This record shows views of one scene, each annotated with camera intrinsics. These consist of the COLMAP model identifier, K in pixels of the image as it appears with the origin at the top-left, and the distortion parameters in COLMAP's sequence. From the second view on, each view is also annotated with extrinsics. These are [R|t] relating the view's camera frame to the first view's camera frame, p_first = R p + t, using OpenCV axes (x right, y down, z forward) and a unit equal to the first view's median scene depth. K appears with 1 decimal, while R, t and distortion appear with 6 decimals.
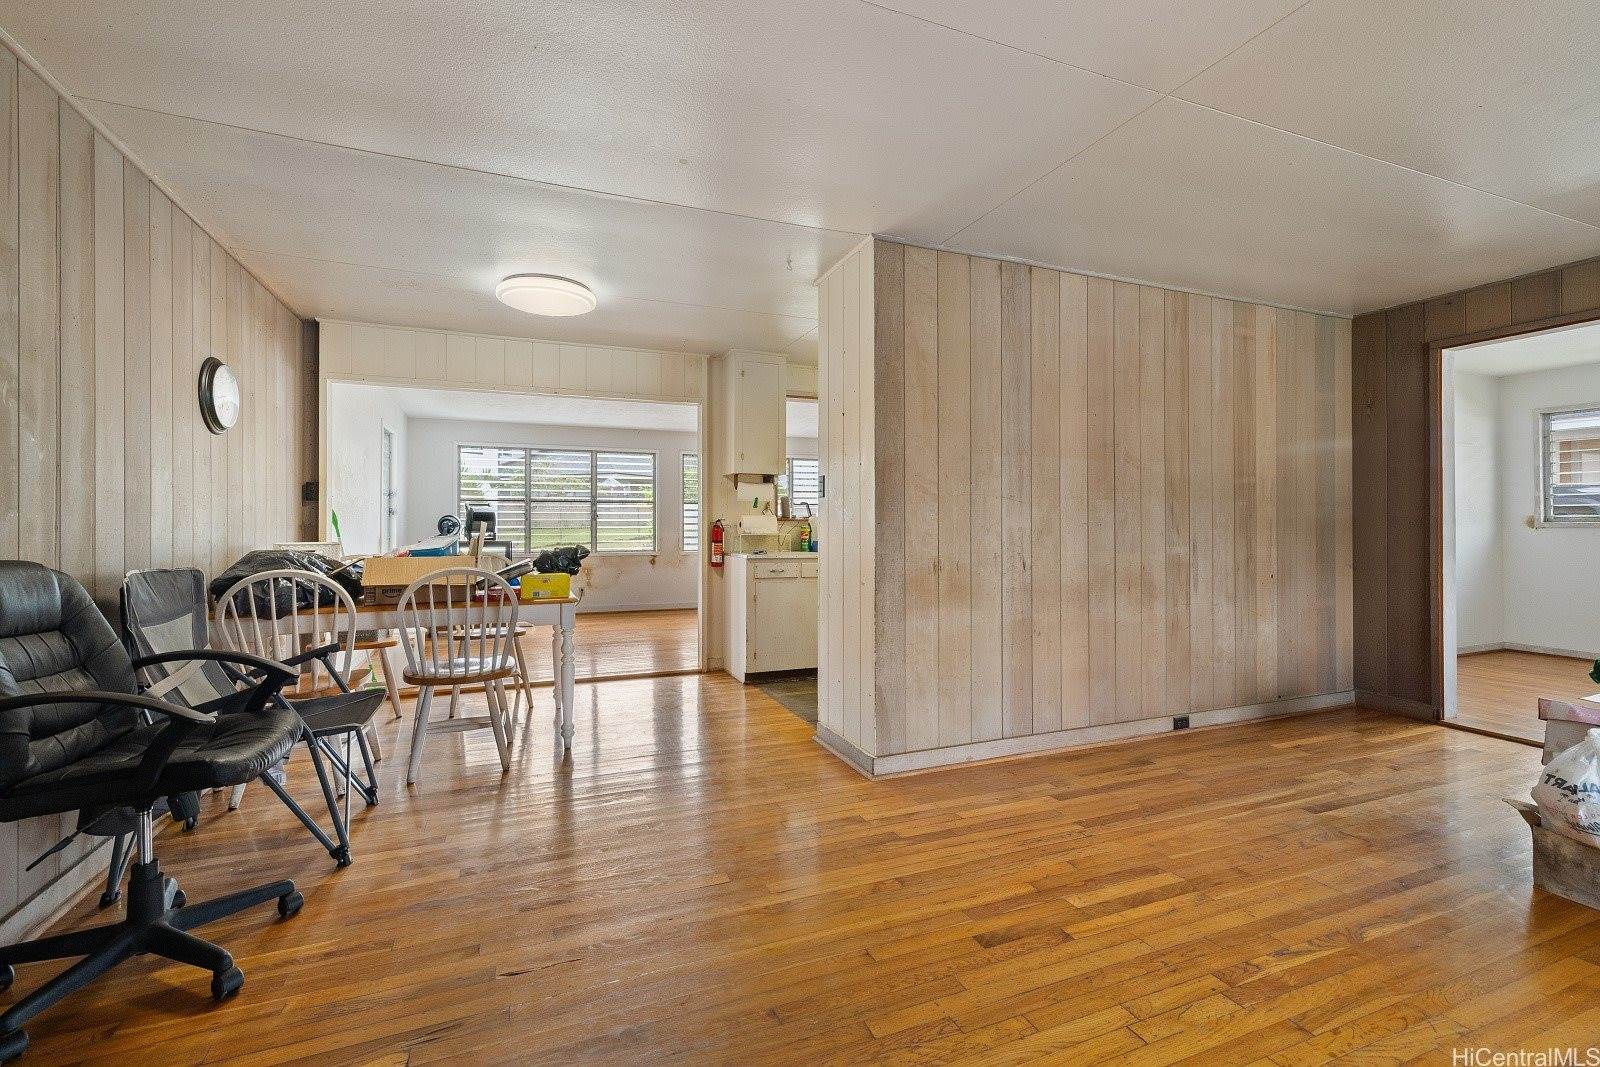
lens RADIAL K [[694.5, 0, 794.9], [0, 694.5, 519.7], [0, 0, 1]] dist [0.000433, -0.000268]
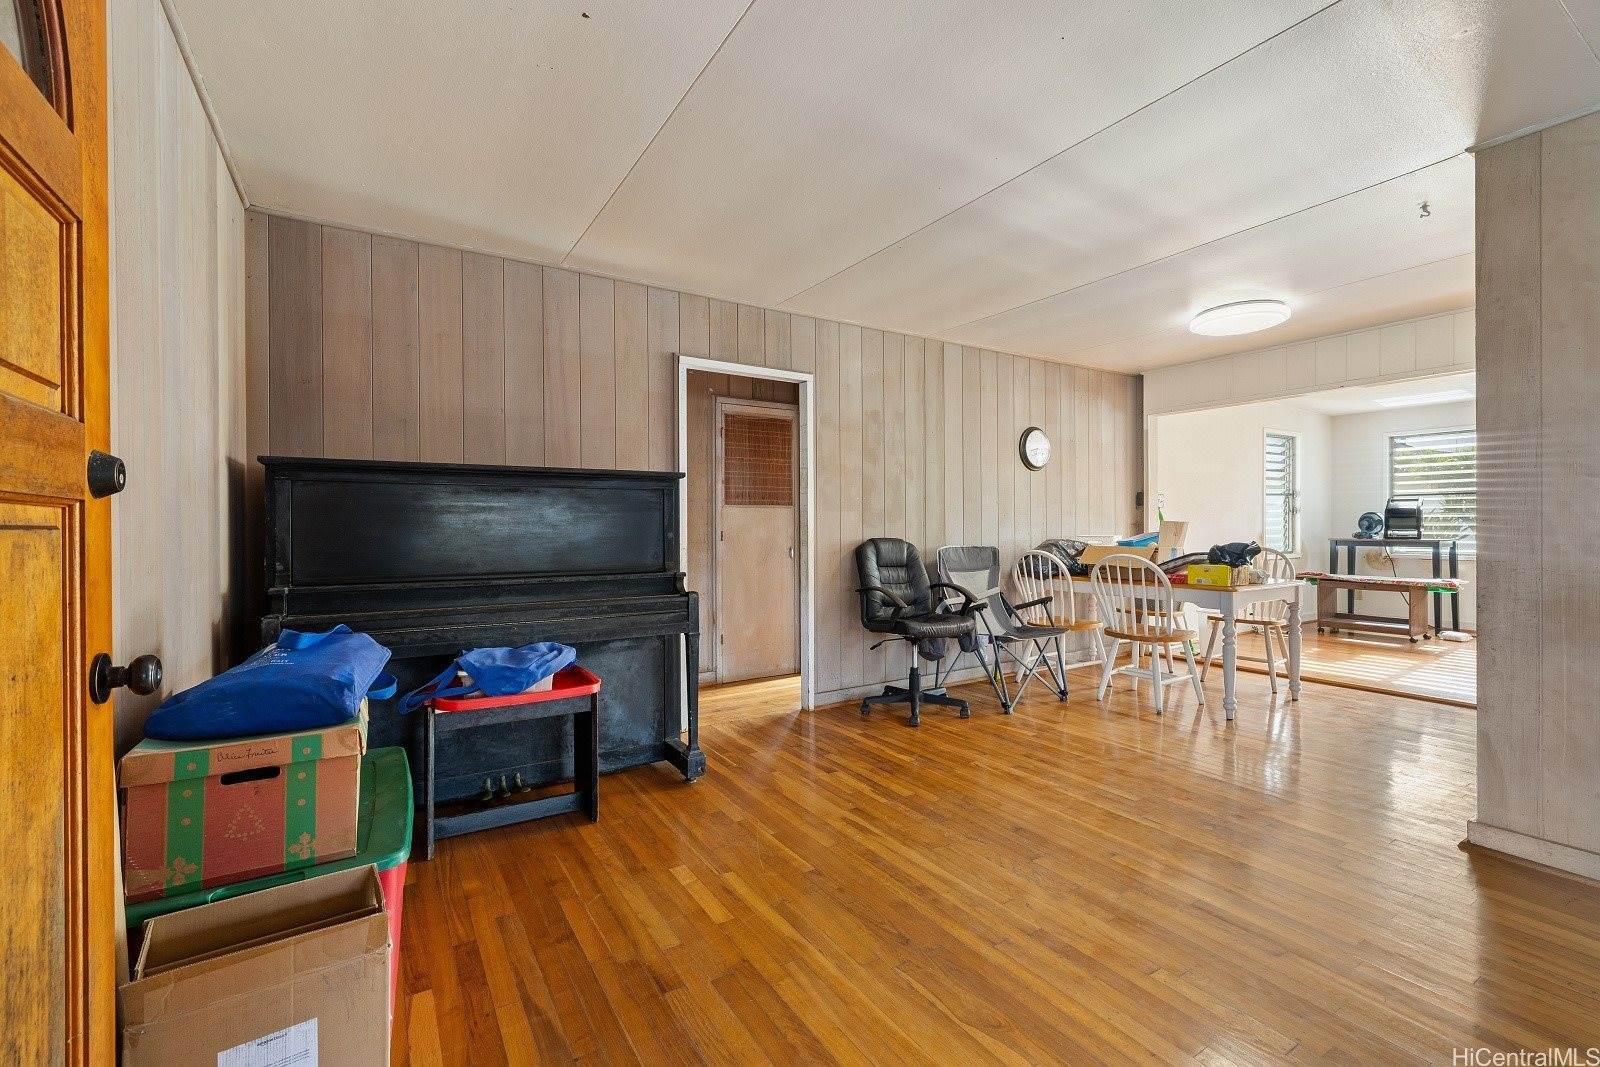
lens RADIAL K [[694.5, 0, 799.1], [0, 694.5, 528.3], [0, 0, 1]] dist [0.000433, -0.000268]
pose [[0.170332, 0.008526, -0.985350, 0.548838], [0.009288, 0.999904, 0.010258, -0.002916], [0.985343, -0.010899, 0.170236, 0.089506]]
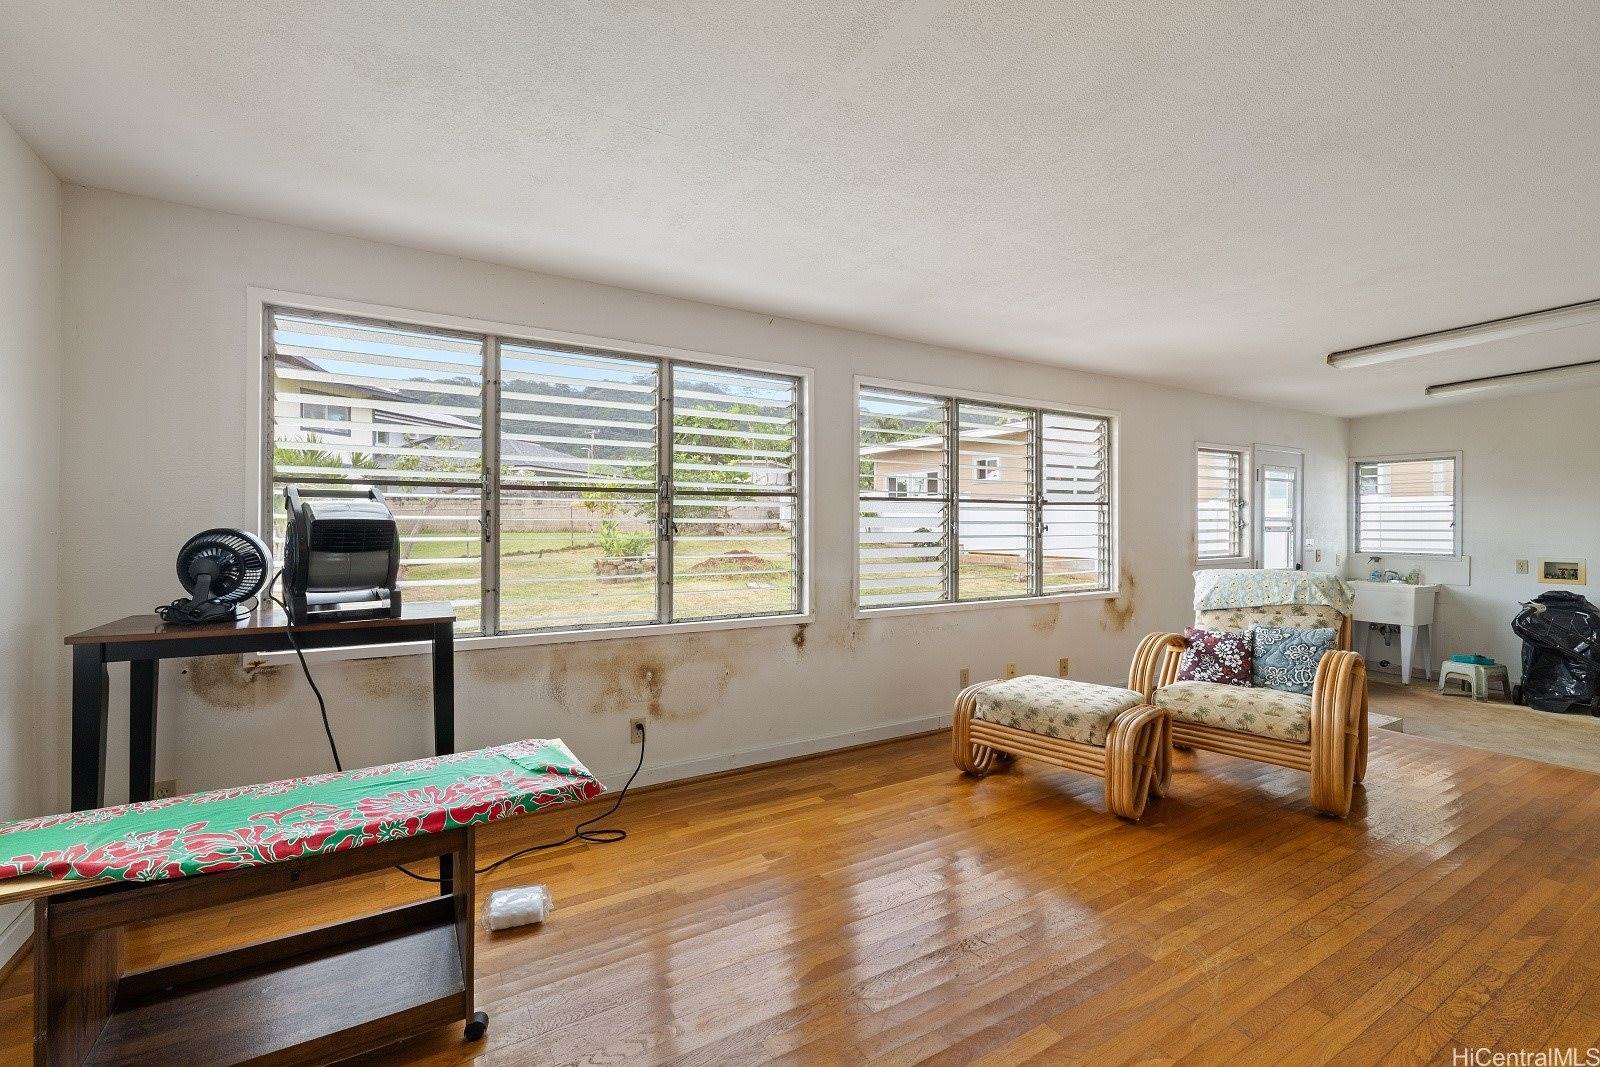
lens RADIAL K [[694.5, 0, 796.7], [0, 694.5, 525.6], [0, 0, 1]] dist [0.000433, -0.000268]
pose [[0.990027, -0.000562, 0.140878, -0.524267], [0.000078, 0.999994, 0.003439, -0.016053], [-0.140879, -0.003393, 0.990021, 1.177752]]
